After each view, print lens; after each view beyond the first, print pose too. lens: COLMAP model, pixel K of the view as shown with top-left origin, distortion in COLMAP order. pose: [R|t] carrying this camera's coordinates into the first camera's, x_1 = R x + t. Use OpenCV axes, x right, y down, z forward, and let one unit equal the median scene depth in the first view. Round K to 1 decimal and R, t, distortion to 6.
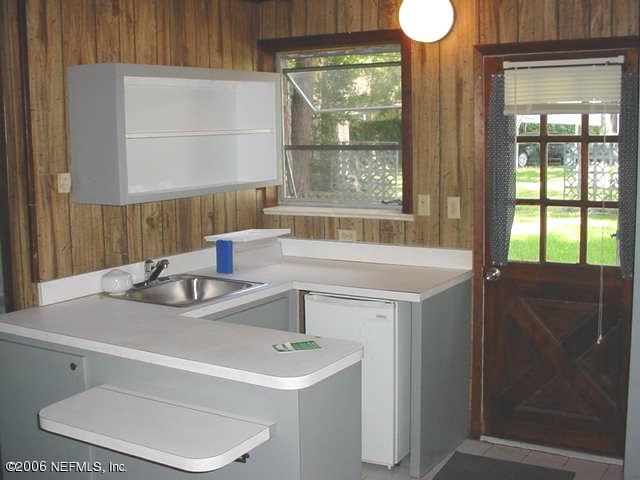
lens RADIAL K [[809.3, 0, 320.1], [0, 809.3, 239.9], [0, 0, 1]] dist [-0.164055, 0.000000]
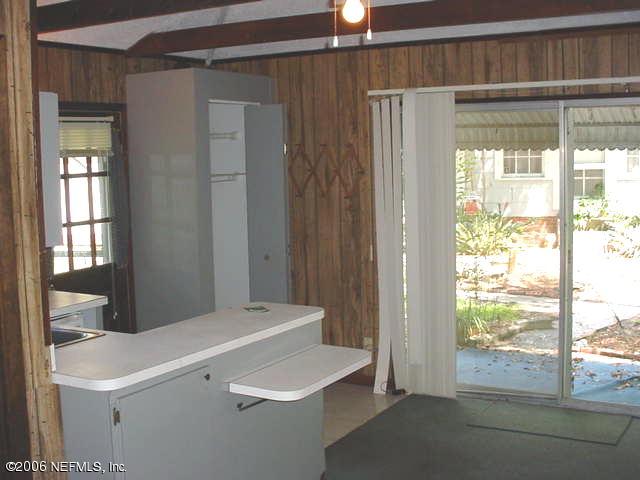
lens RADIAL K [[809.3, 0, 320.3], [0, 809.3, 240.0], [0, 0, 1]] dist [-0.164055, 0.000000]
pose [[-0.021085, -0.086271, 0.996049, -1.102831], [0.161123, 0.982954, 0.088547, -0.076842], [-0.986709, 0.162353, -0.006825, 0.653737]]
